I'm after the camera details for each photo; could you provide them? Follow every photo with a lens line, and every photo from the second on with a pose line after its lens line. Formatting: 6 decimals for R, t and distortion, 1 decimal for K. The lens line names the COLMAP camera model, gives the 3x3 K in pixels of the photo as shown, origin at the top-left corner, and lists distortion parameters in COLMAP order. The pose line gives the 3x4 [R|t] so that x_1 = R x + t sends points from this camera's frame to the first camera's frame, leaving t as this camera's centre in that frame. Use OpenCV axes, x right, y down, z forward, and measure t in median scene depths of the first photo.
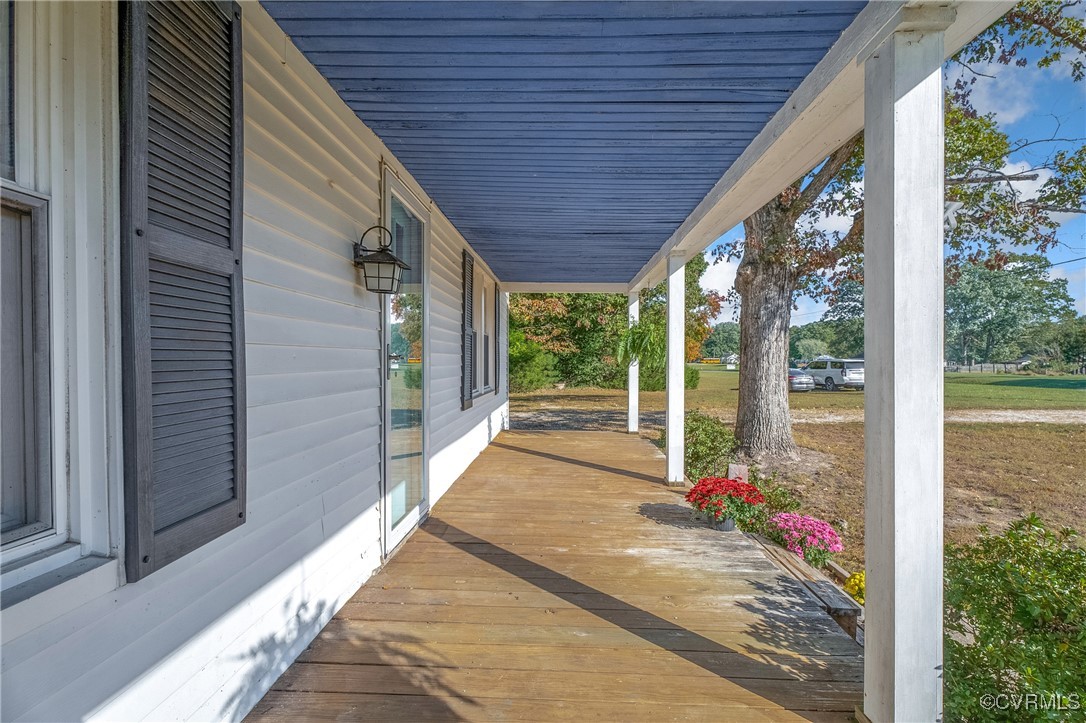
lens RADIAL K [[481.6, 0, 540.7], [0, 481.6, 357.2], [0, 0, 1]] dist [-0.002424, -0.000165]
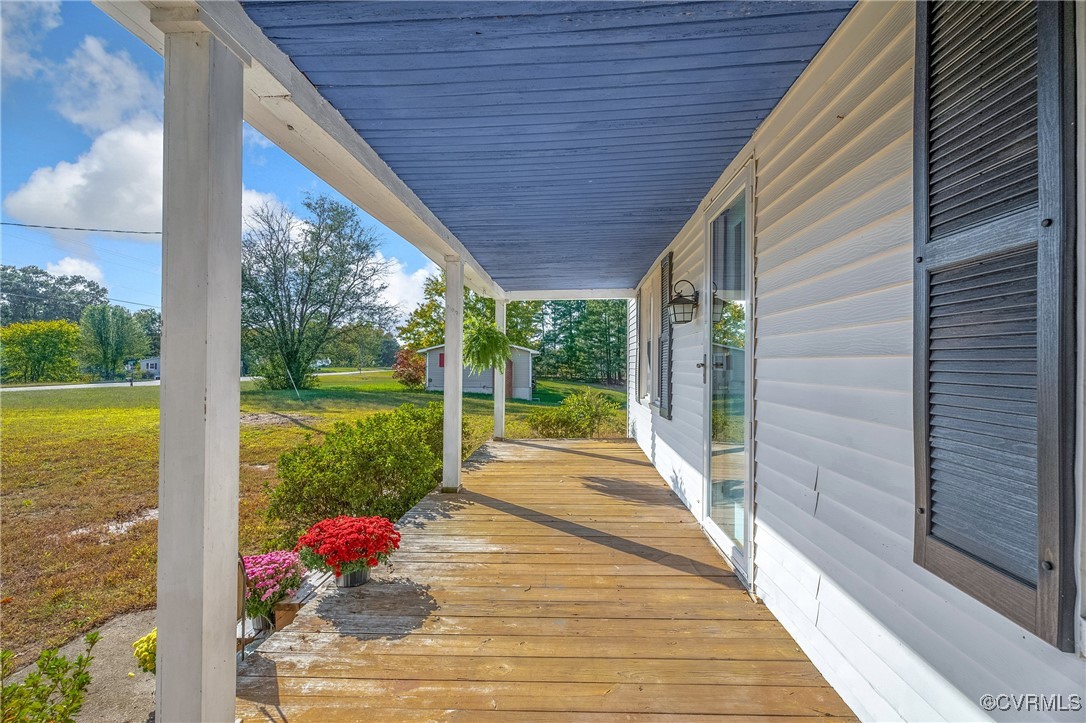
lens RADIAL K [[481.6, 0, 540.7], [0, 481.6, 357.2], [0, 0, 1]] dist [-0.002424, -0.000165]
pose [[-0.999811, -0.010303, 0.016513, 0.085011], [-0.010532, 0.999849, -0.013834, 0.000095], [-0.016368, -0.014006, -0.999768, 2.370793]]
